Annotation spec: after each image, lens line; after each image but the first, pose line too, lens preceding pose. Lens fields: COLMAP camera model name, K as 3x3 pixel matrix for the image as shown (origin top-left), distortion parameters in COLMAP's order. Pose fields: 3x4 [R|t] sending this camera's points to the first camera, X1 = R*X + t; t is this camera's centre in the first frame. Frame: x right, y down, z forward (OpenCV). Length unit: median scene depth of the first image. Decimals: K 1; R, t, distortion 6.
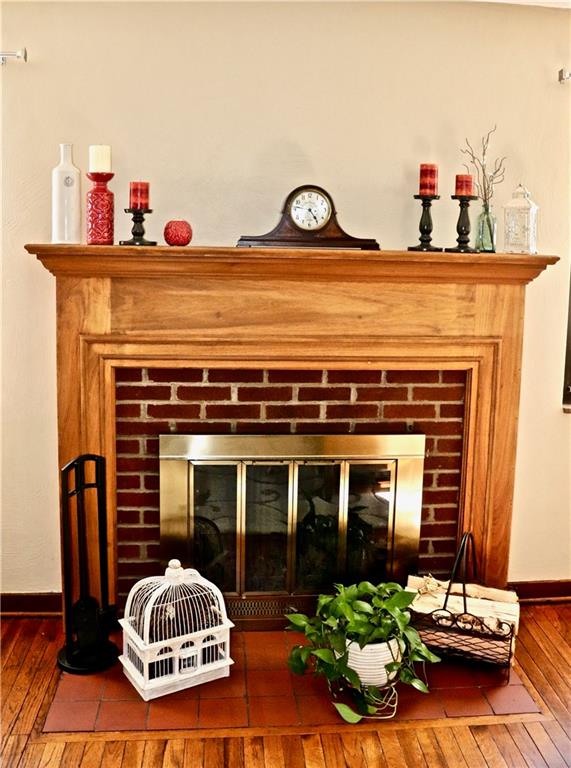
lens RADIAL K [[807.6, 0, 286.0], [0, 807.6, 316.4], [0, 0, 1]] dist [-0.202081, 0.288018]
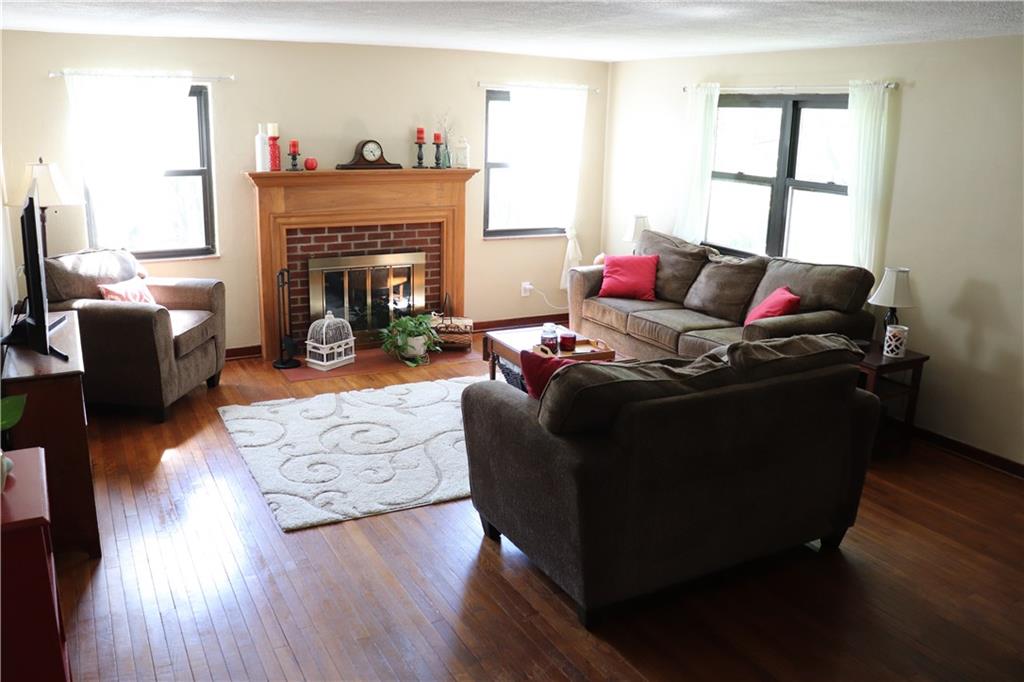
lens RADIAL K [[845.0, 0, 512.0], [0, 845.0, 341.0], [0, 0, 1]] dist [-0.183325, -0.000726]
pose [[0.916916, -0.101258, 0.386021, -0.538388], [0.039395, 0.985517, 0.164937, 0.016570], [-0.397131, -0.136026, 0.907625, -1.261450]]
